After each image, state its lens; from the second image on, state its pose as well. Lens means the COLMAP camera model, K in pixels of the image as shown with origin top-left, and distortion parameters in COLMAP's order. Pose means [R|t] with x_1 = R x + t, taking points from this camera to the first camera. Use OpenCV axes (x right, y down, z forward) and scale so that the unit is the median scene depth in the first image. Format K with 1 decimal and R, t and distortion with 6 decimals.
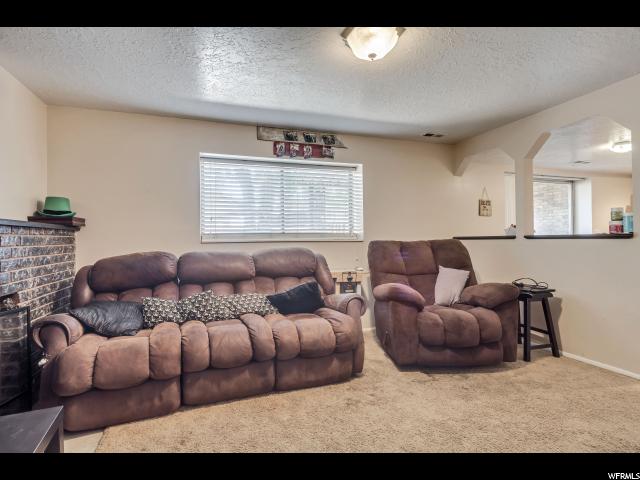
lens RADIAL K [[327.4, 0, 315.7], [0, 327.4, 237.8], [0, 0, 1]] dist [0.003348, -0.004146]
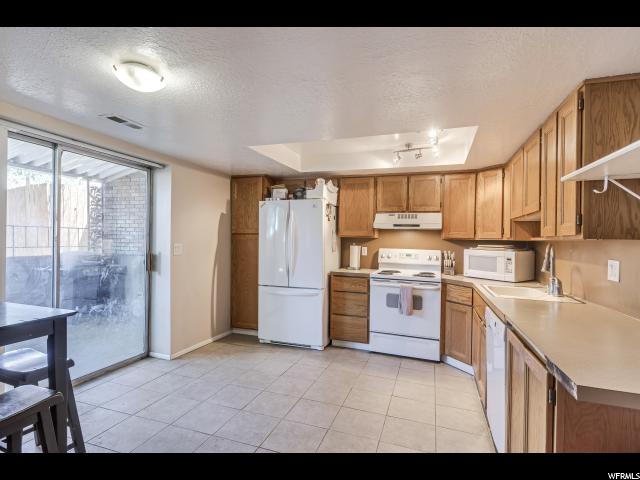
lens RADIAL K [[327.4, 0, 315.8], [0, 327.4, 230.3], [0, 0, 1]] dist [0.003348, -0.004146]
pose [[0.623125, 0.048578, 0.780612, 0.800640], [-0.035860, 0.998794, -0.033531, -0.065438], [-0.781299, -0.007099, 0.624116, 0.562589]]
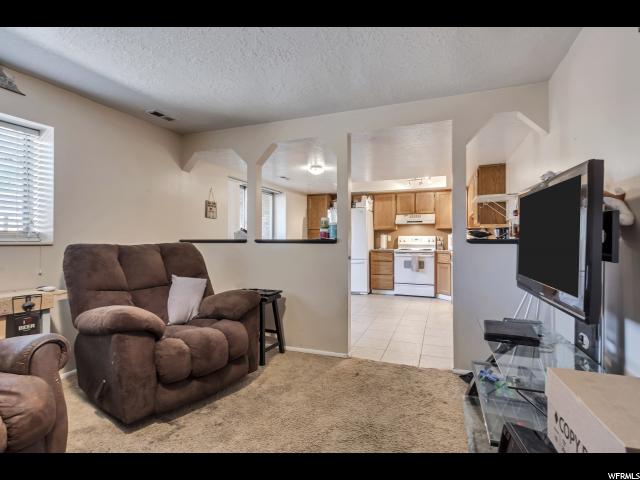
lens RADIAL K [[327.4, 0, 316.8], [0, 327.4, 237.5], [0, 0, 1]] dist [0.003348, -0.004146]
pose [[0.644624, 0.017701, 0.764295, -0.017677], [-0.012725, 0.999842, -0.012424, -0.003193], [-0.764394, -0.001717, 0.644747, 0.197469]]
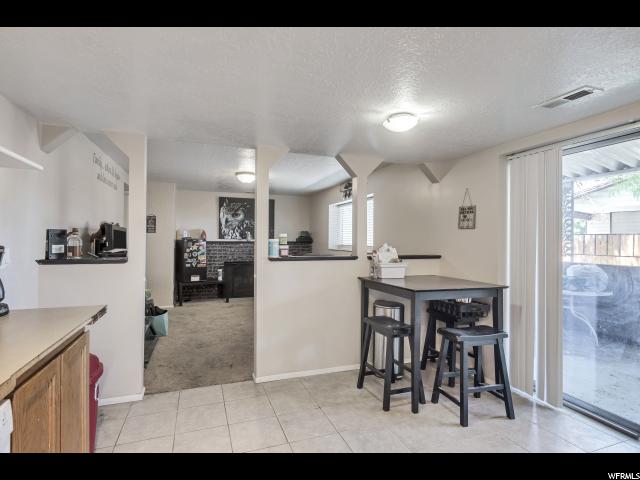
lens RADIAL K [[327.4, 0, 316.6], [0, 327.4, 241.2], [0, 0, 1]] dist [0.003348, -0.004146]
pose [[0.007562, 0.016774, -0.999831, 1.640012], [0.000561, 0.999859, 0.016779, -0.068809], [0.999971, -0.000688, 0.007551, 0.888594]]
